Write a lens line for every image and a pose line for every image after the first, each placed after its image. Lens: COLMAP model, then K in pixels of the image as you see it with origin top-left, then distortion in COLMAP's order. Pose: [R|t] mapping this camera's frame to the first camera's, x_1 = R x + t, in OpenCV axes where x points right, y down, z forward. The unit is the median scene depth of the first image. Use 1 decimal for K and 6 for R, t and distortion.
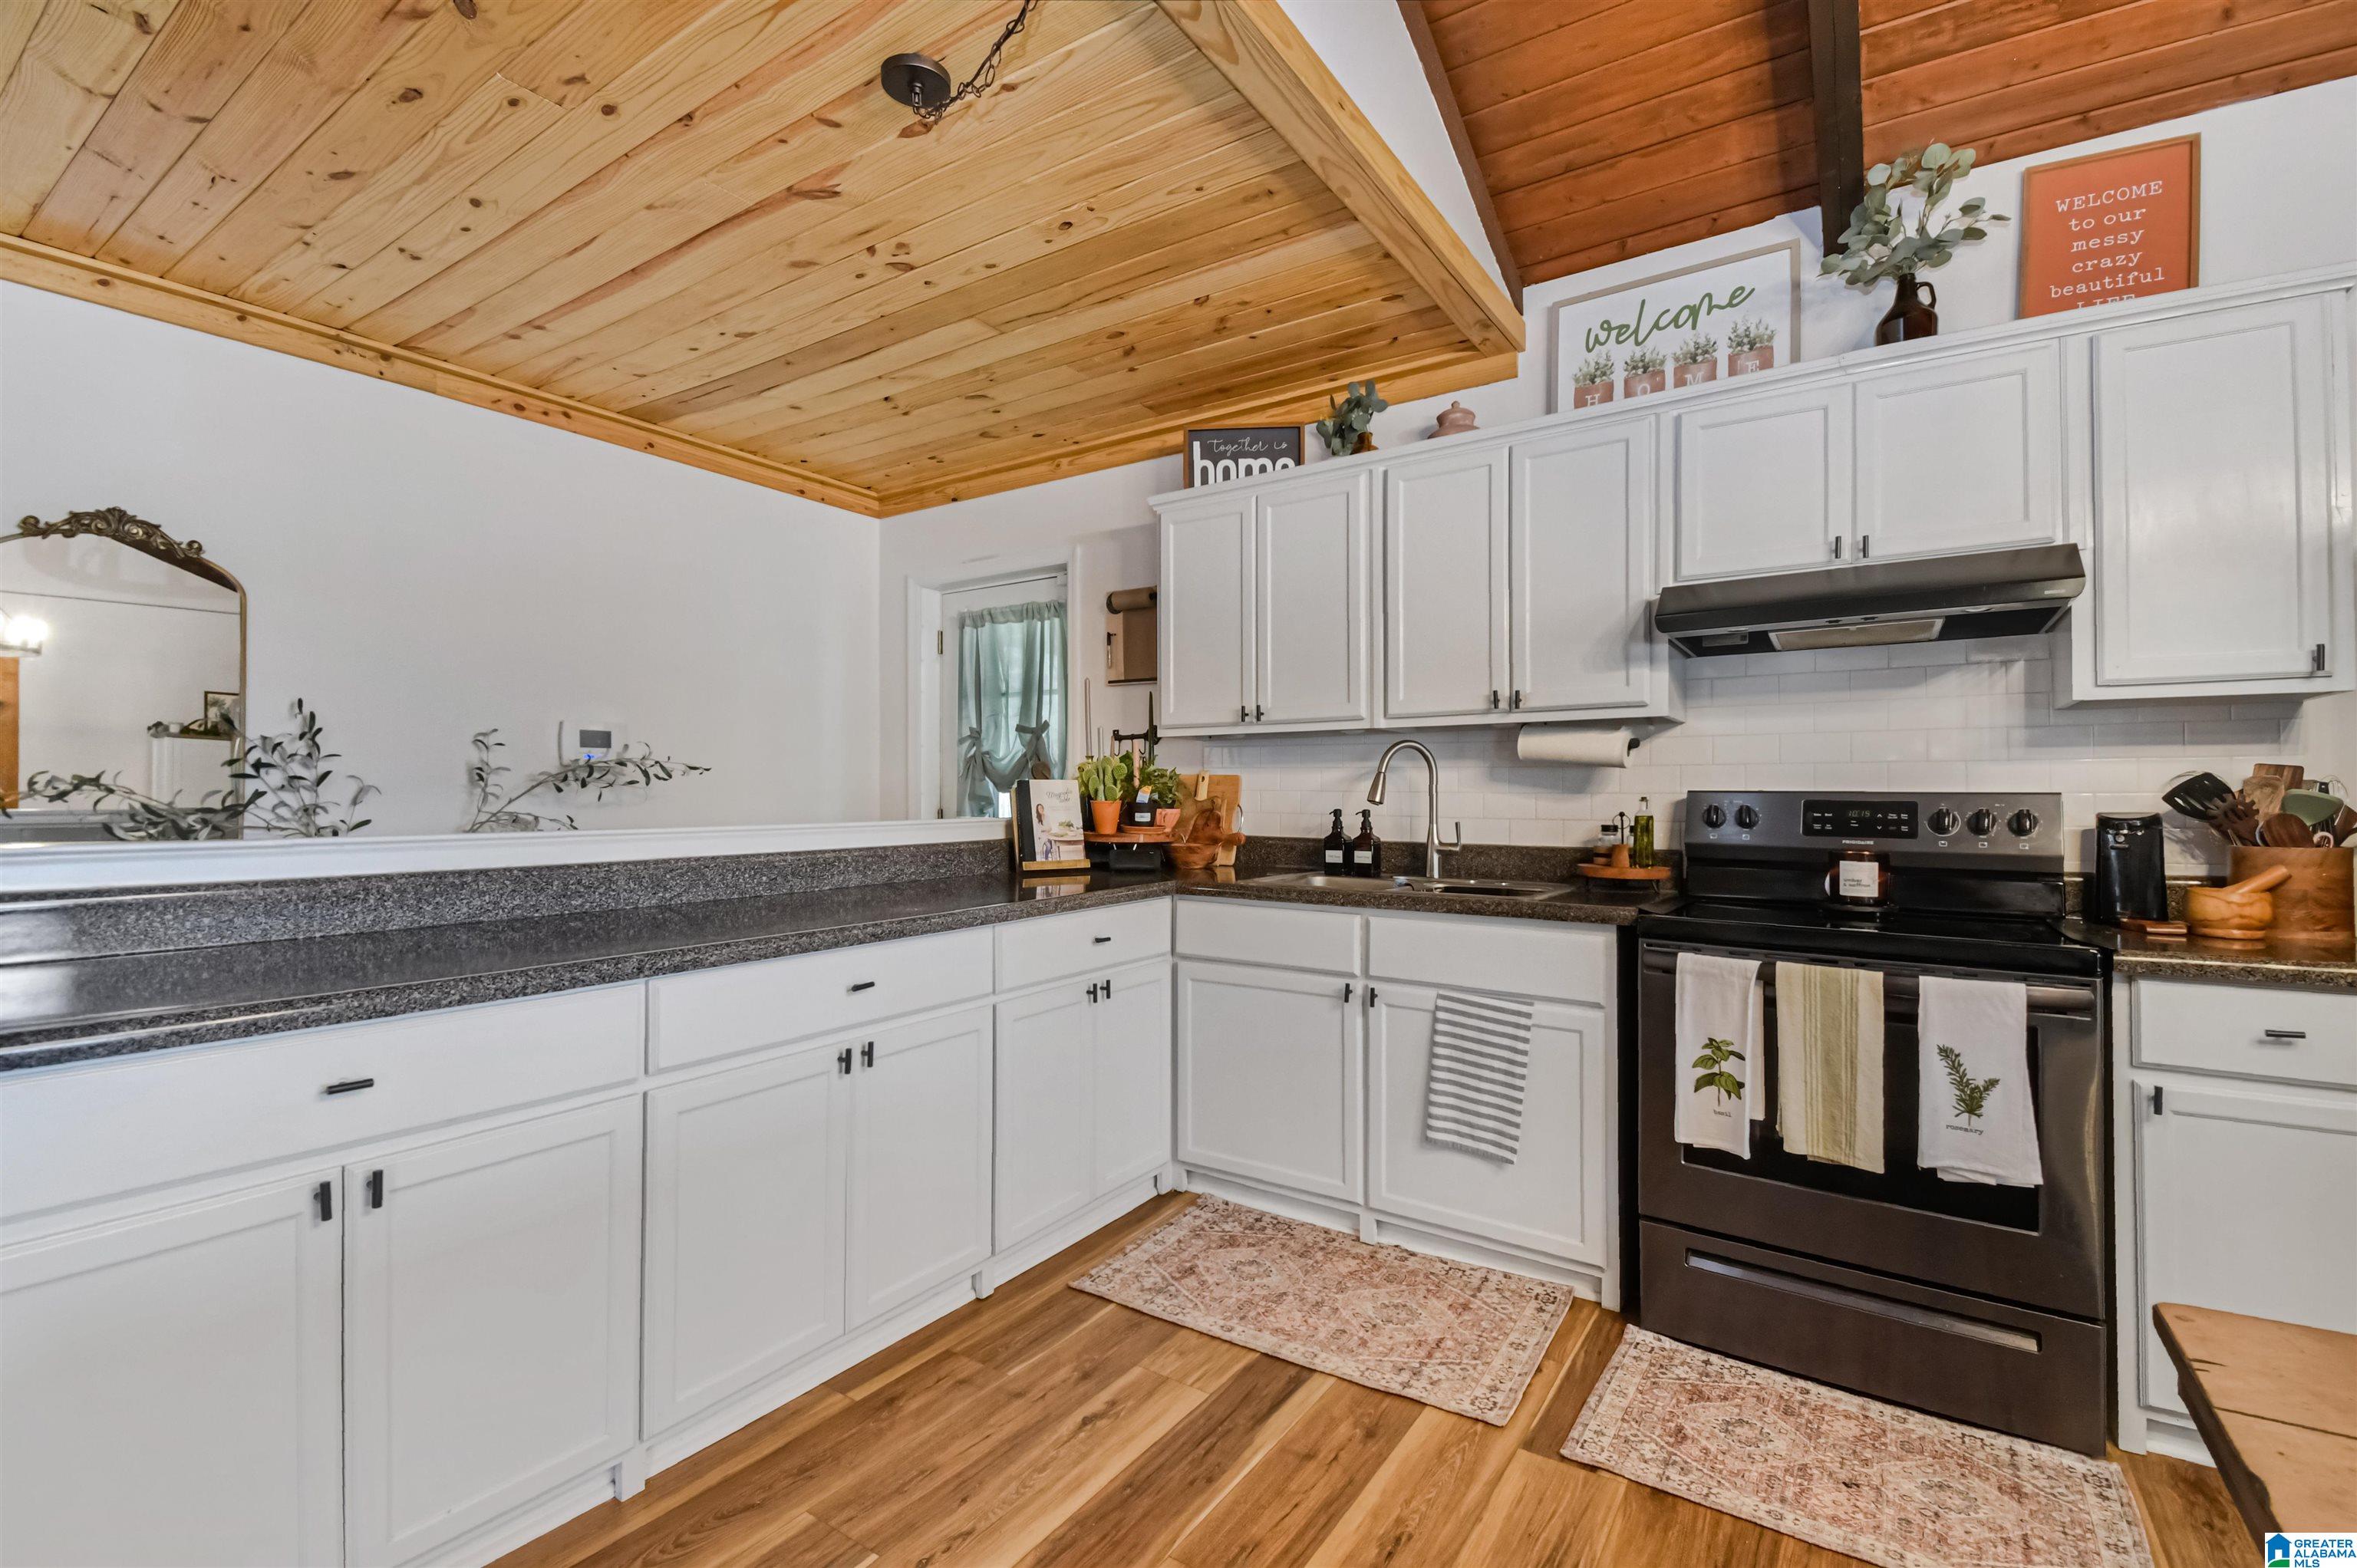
lens RADIAL K [[1006.4, 0, 1195.7], [0, 1006.4, 790.4], [0, 0, 1]] dist [0.032456, -0.030848]
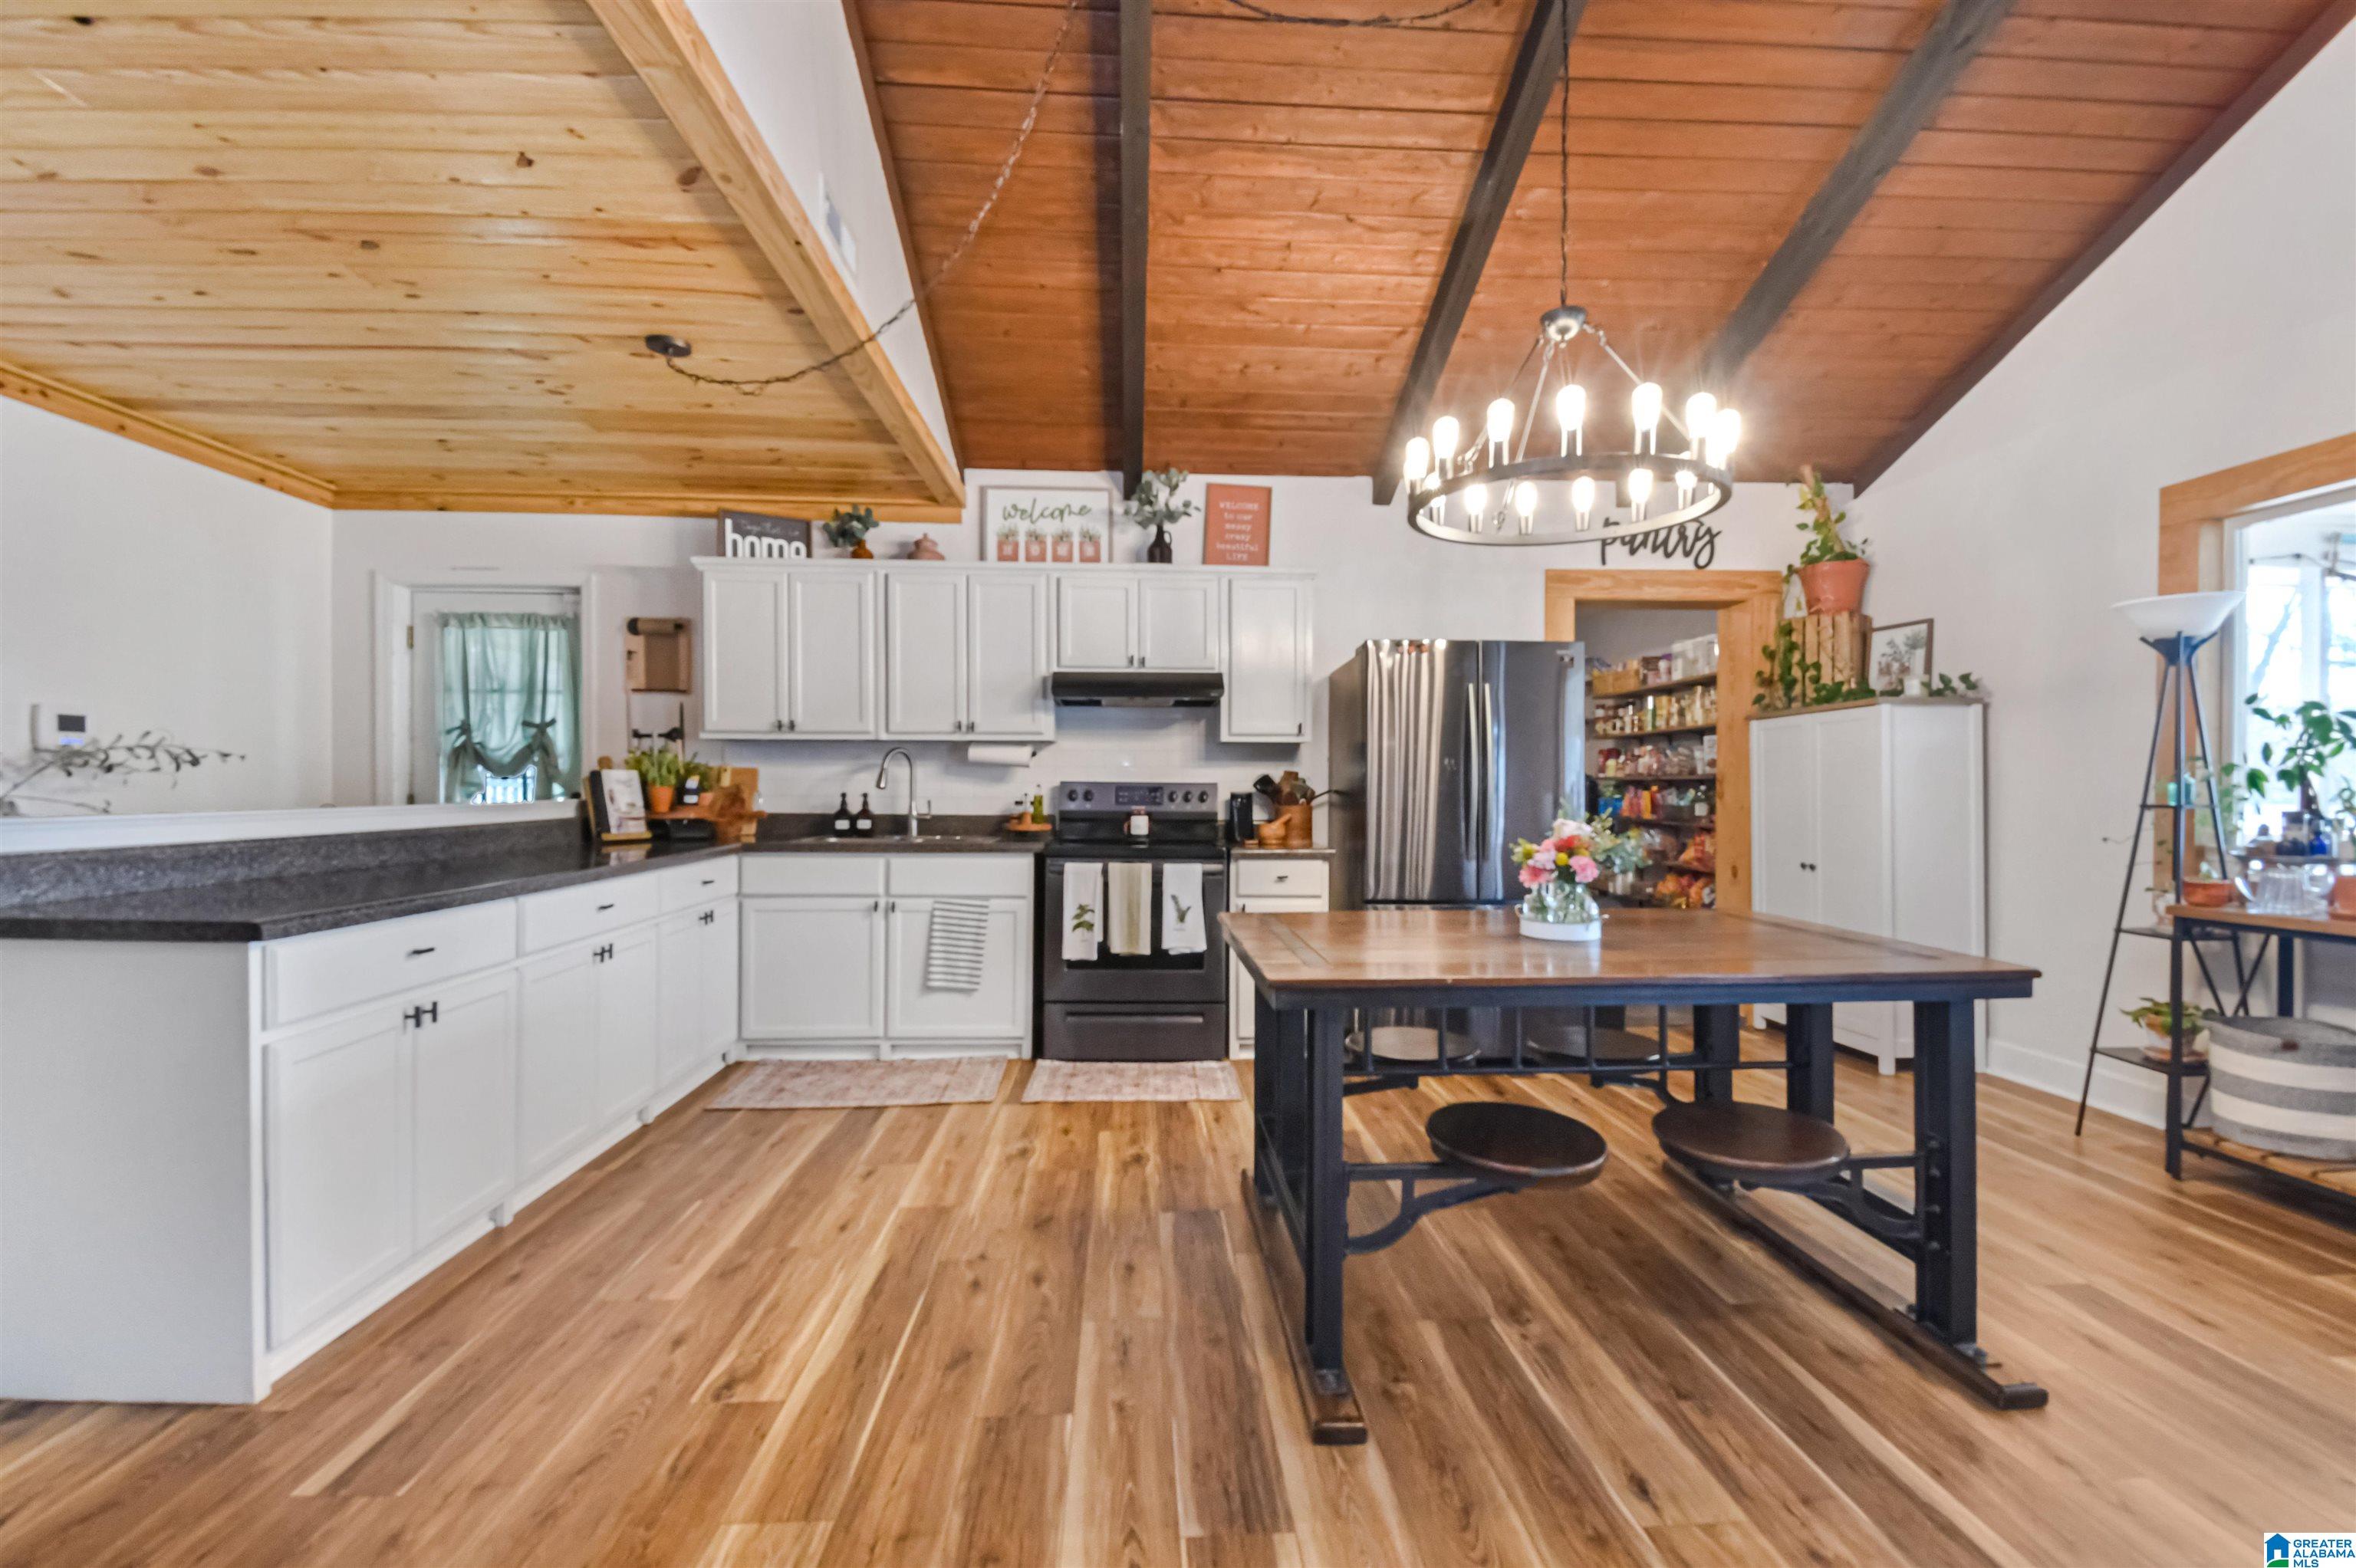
lens RADIAL K [[1005.9, 0, 1195.2], [0, 1005.9, 790.4], [0, 0, 1]] dist [0.032456, -0.030848]
pose [[0.791325, -0.002919, 0.611389, -0.387944], [-0.005296, 0.999918, 0.011628, -0.004719], [-0.611373, -0.012440, 0.791245, -0.524218]]
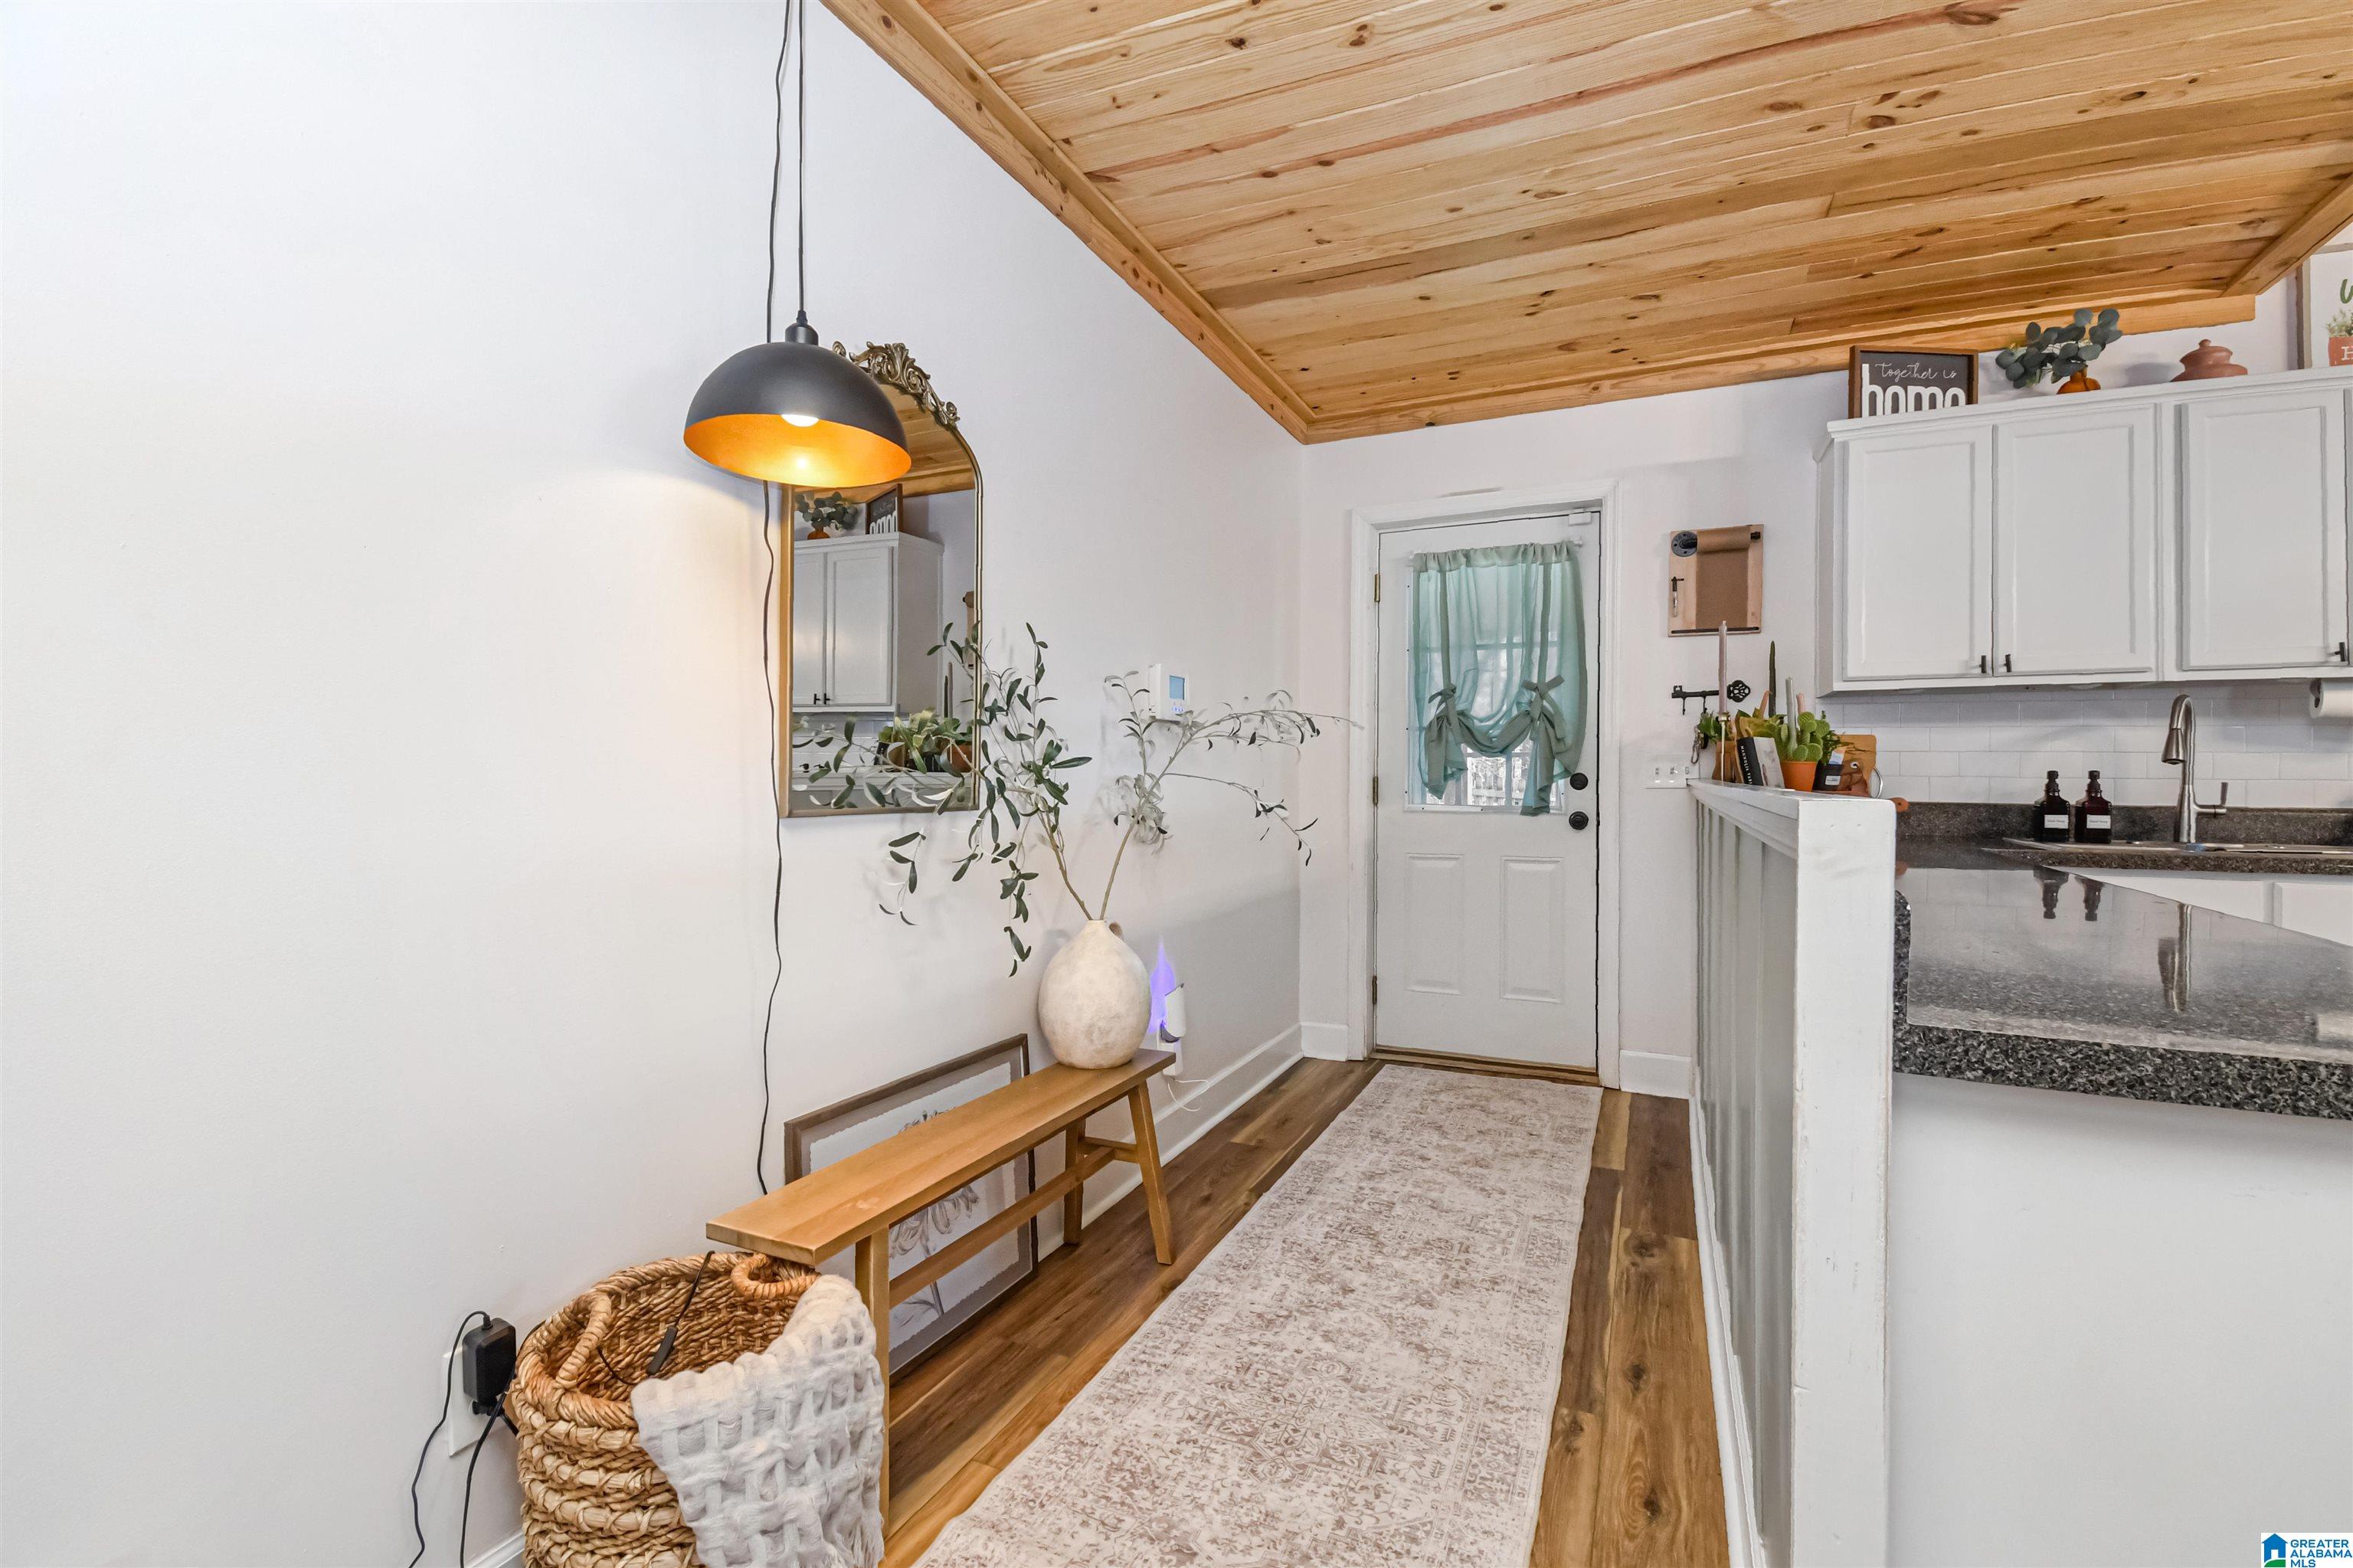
lens RADIAL K [[1037.8, 0, 1176.5], [0, 1037.8, 784.0], [0, 0, 1]] dist [0.034486, -0.032042]
pose [[0.988308, -0.001402, 0.152467, -0.872054], [-0.000119, 0.999950, 0.009967, 0.023331], [-0.152473, -0.009868, 0.988258, 0.194977]]
